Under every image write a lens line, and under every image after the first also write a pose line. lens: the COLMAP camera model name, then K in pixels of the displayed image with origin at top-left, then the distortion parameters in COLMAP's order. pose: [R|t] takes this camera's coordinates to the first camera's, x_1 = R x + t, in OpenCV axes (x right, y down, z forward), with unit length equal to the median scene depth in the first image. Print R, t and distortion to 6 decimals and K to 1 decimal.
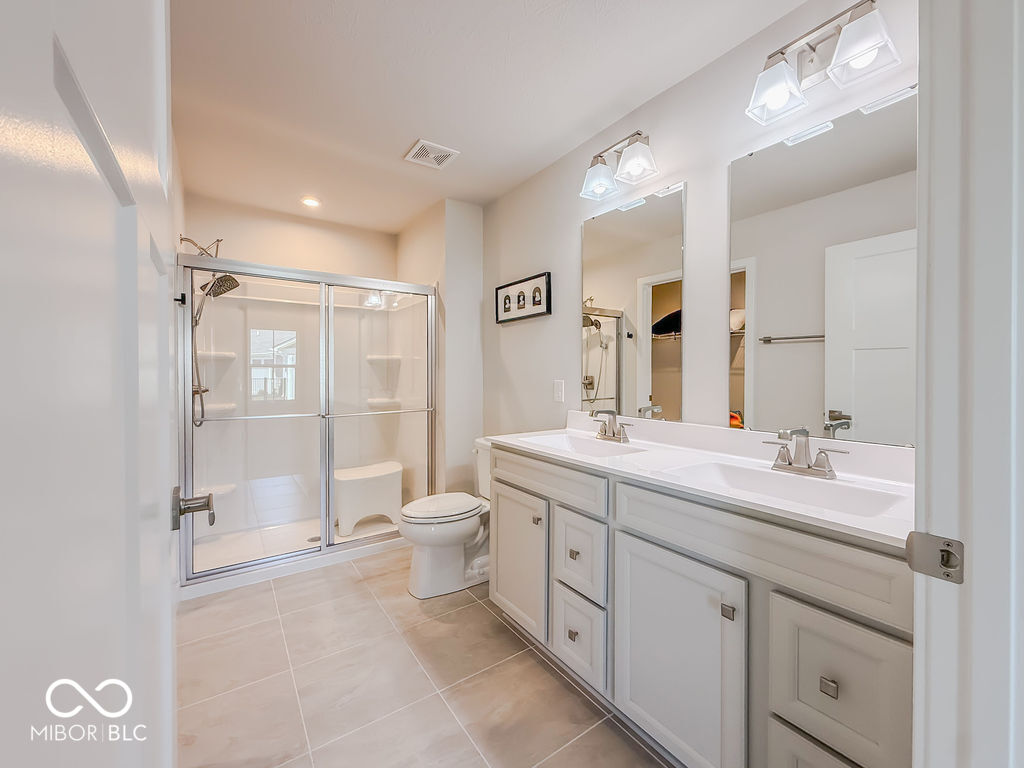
lens RADIAL K [[417.0, 0, 491.5], [0, 417.0, 376.1], [0, 0, 1]] dist [0.000449, 0.000393]
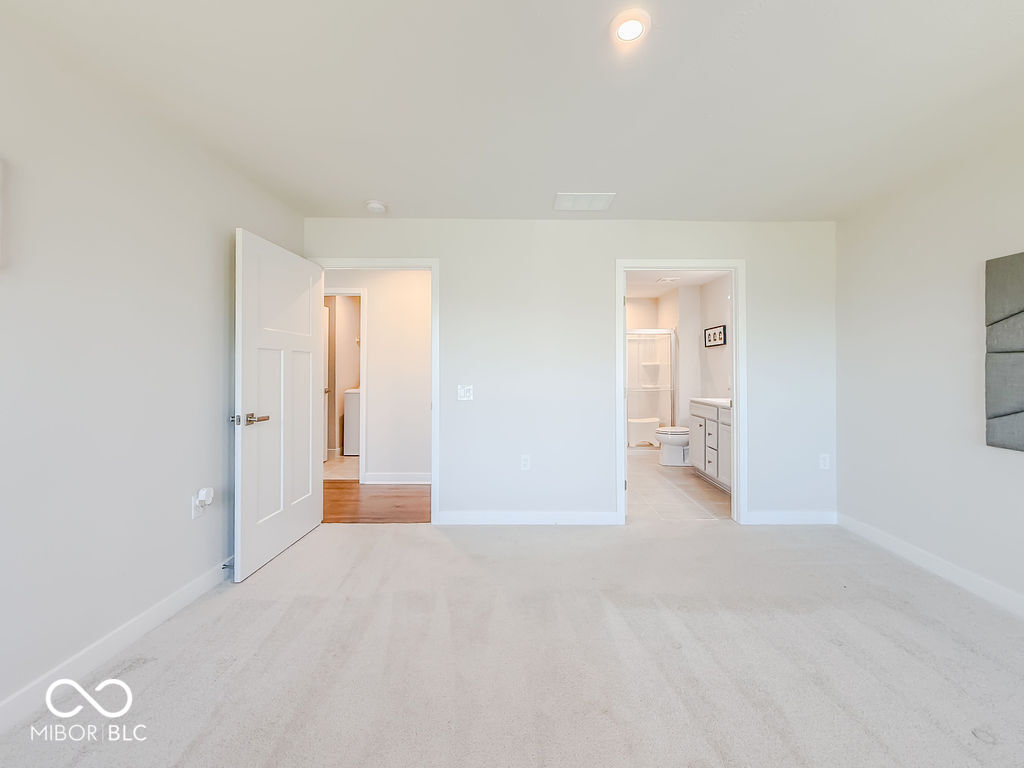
lens RADIAL K [[417.0, 0, 533.4], [0, 417.0, 365.1], [0, 0, 1]] dist [0.000449, 0.000393]
pose [[0.836962, -0.005465, -0.547234, 0.451537], [-0.002981, 0.999890, -0.014544, -0.012263], [0.547253, 0.013804, 0.836853, -1.202866]]
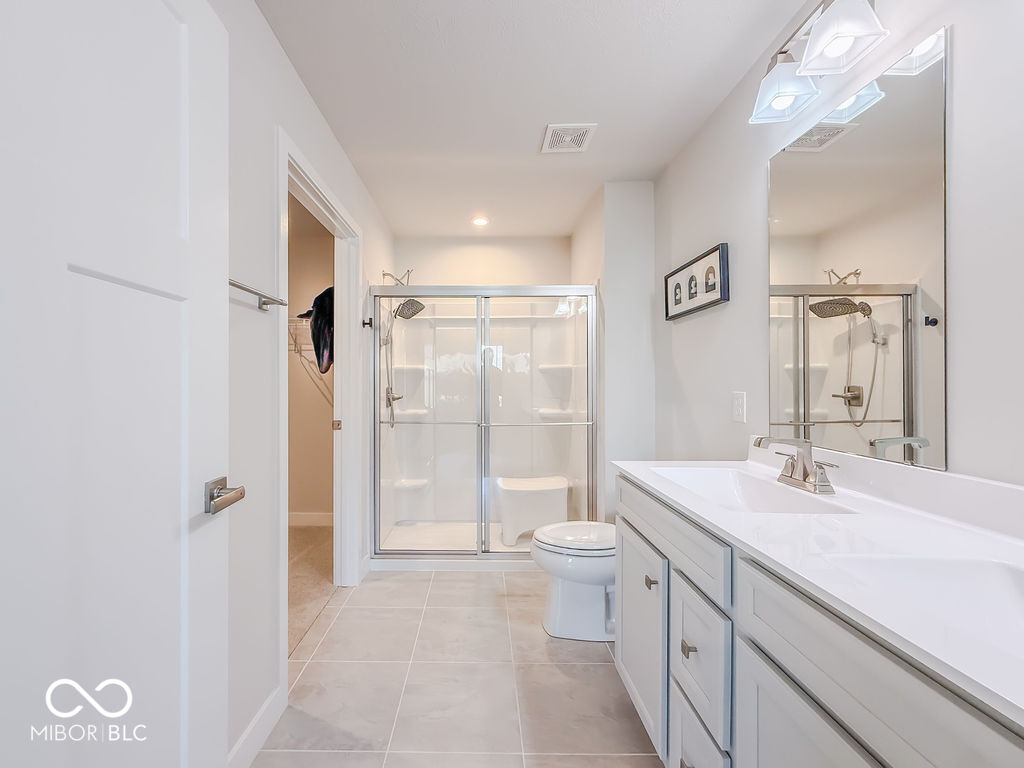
lens RADIAL K [[417.0, 0, 482.2], [0, 417.0, 380.2], [0, 0, 1]] dist [0.000449, 0.000393]
pose [[0.823731, -0.006814, -0.566940, 0.190857], [-0.001836, 0.999890, -0.014685, 0.001361], [0.566978, 0.013137, 0.823628, 0.153537]]
